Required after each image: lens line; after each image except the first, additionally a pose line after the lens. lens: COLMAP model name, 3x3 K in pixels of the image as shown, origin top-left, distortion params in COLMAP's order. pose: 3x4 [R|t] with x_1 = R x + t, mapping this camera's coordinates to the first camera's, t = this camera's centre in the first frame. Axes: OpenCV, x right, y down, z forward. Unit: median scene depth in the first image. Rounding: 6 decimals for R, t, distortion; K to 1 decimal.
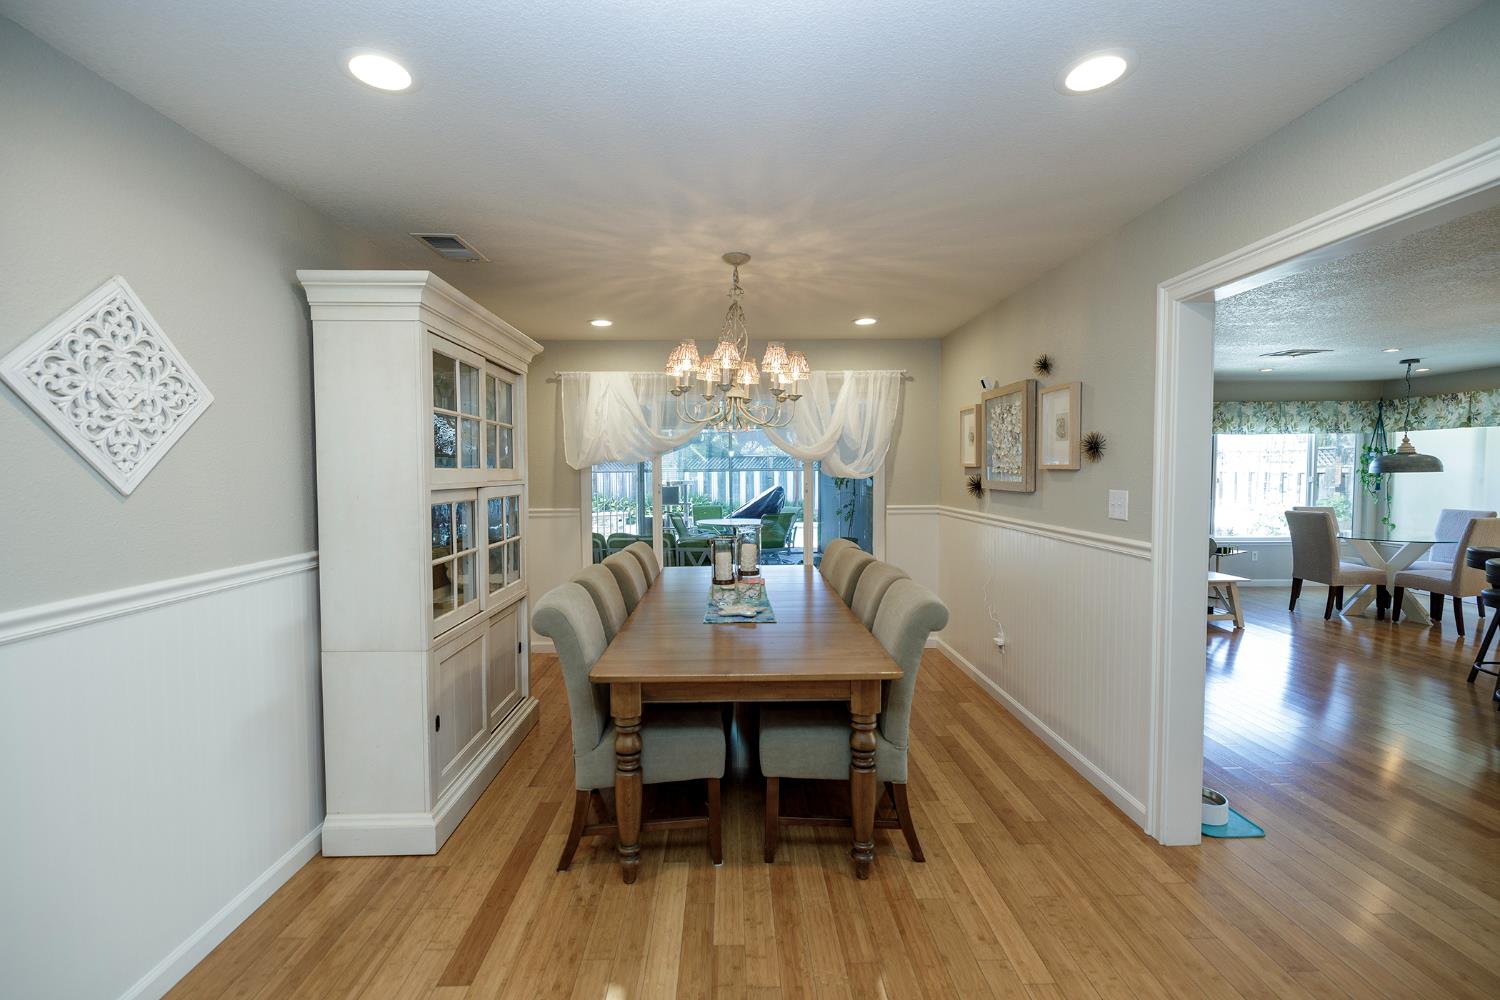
lens RADIAL K [[629.8, 0, 750.2], [0, 629.8, 497.3], [0, 0, 1]] dist [-0.002515, -0.000211]
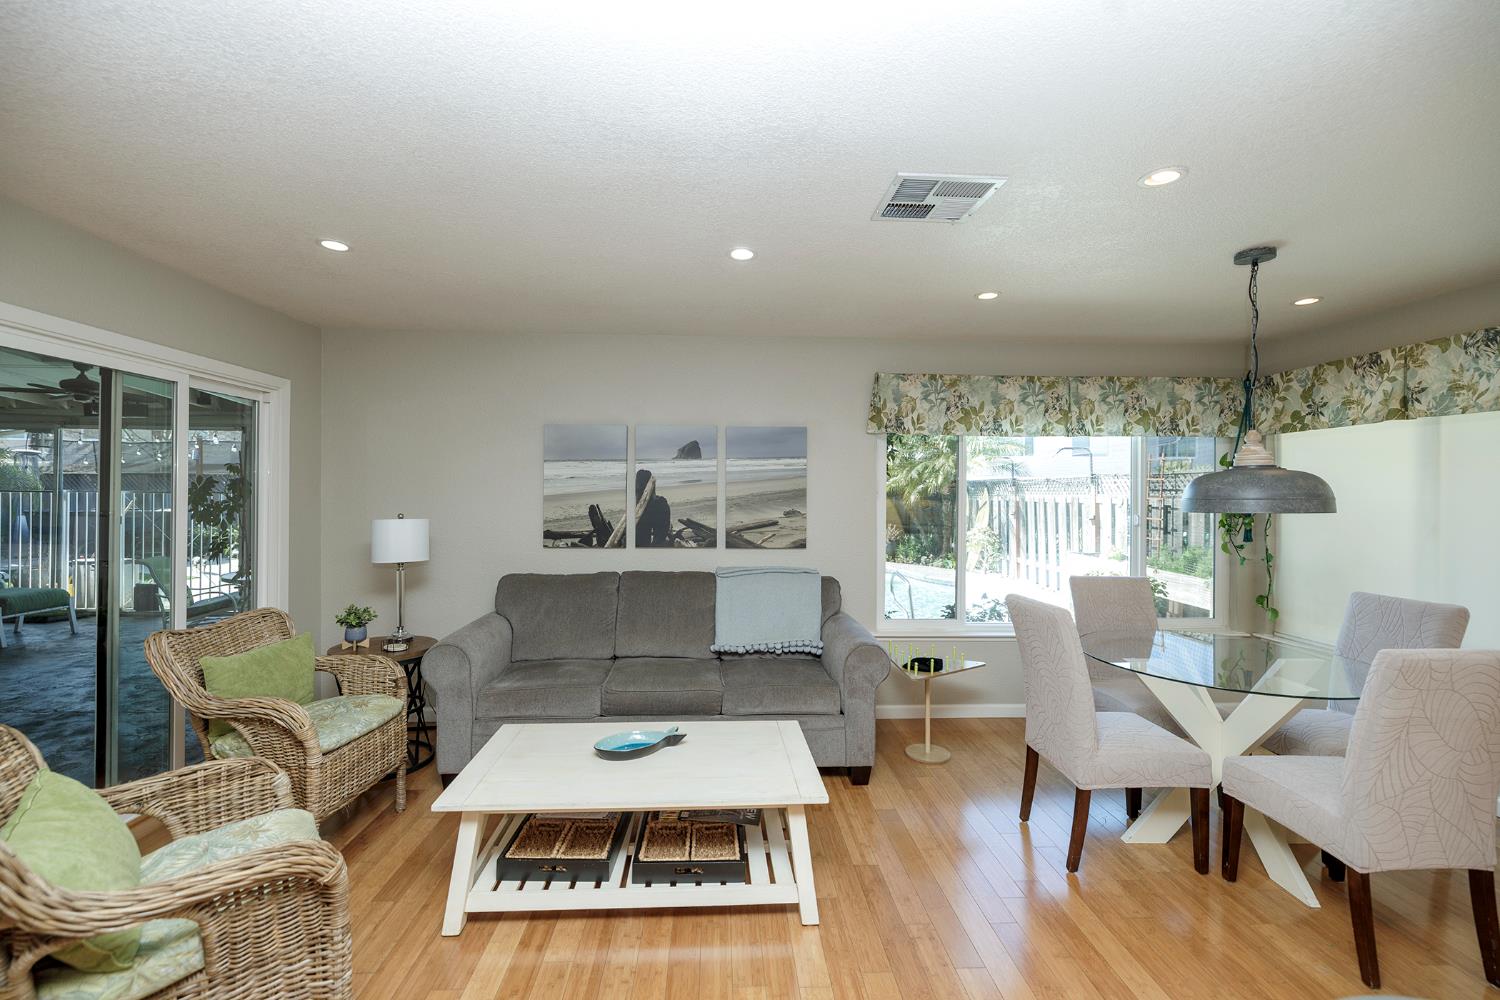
lens RADIAL K [[629.8, 0, 746.9], [0, 629.8, 496.3], [0, 0, 1]] dist [-0.002515, -0.000211]
pose [[0.999830, 0.013774, 0.012250, 0.596336], [-0.013253, 0.999045, -0.041638, -0.023971], [-0.012812, 0.041469, 0.999058, 0.494543]]
